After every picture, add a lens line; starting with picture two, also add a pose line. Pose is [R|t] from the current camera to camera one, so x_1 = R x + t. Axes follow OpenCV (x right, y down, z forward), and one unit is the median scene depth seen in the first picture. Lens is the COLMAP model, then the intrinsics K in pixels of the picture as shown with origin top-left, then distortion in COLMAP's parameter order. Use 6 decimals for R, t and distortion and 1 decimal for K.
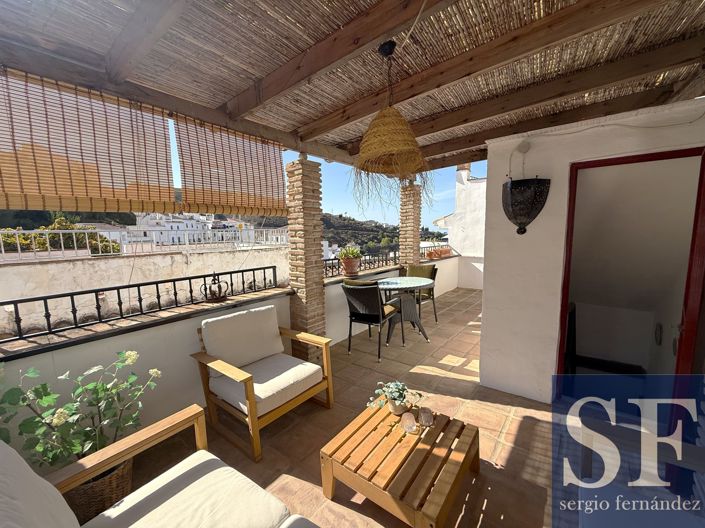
lens RADIAL K [[279.2, 0, 352.5], [0, 279.2, 264.0], [0, 0, 1]] dist [-0.001090, -0.000123]
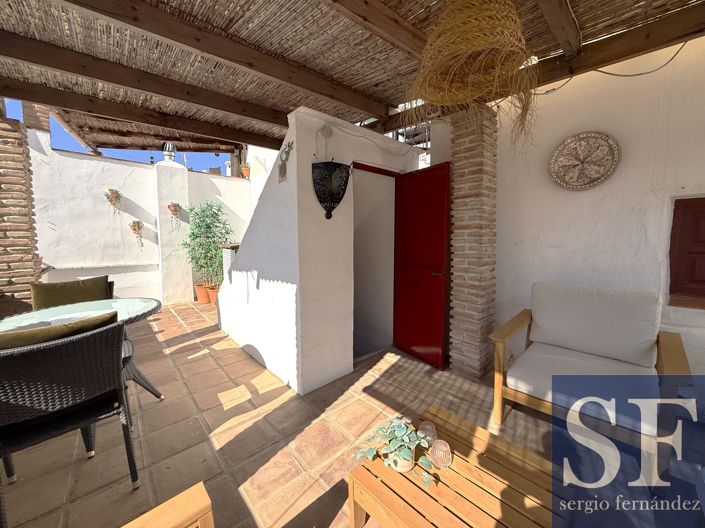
lens RADIAL K [[279.2, 0, 352.5], [0, 279.2, 264.0], [0, 0, 1]] dist [-0.001090, -0.000123]
pose [[0.161929, -0.073824, 0.984037, -0.359315], [0.113453, 0.991978, 0.055750, 0.006417], [-0.980259, 0.102614, 0.169006, 0.736482]]
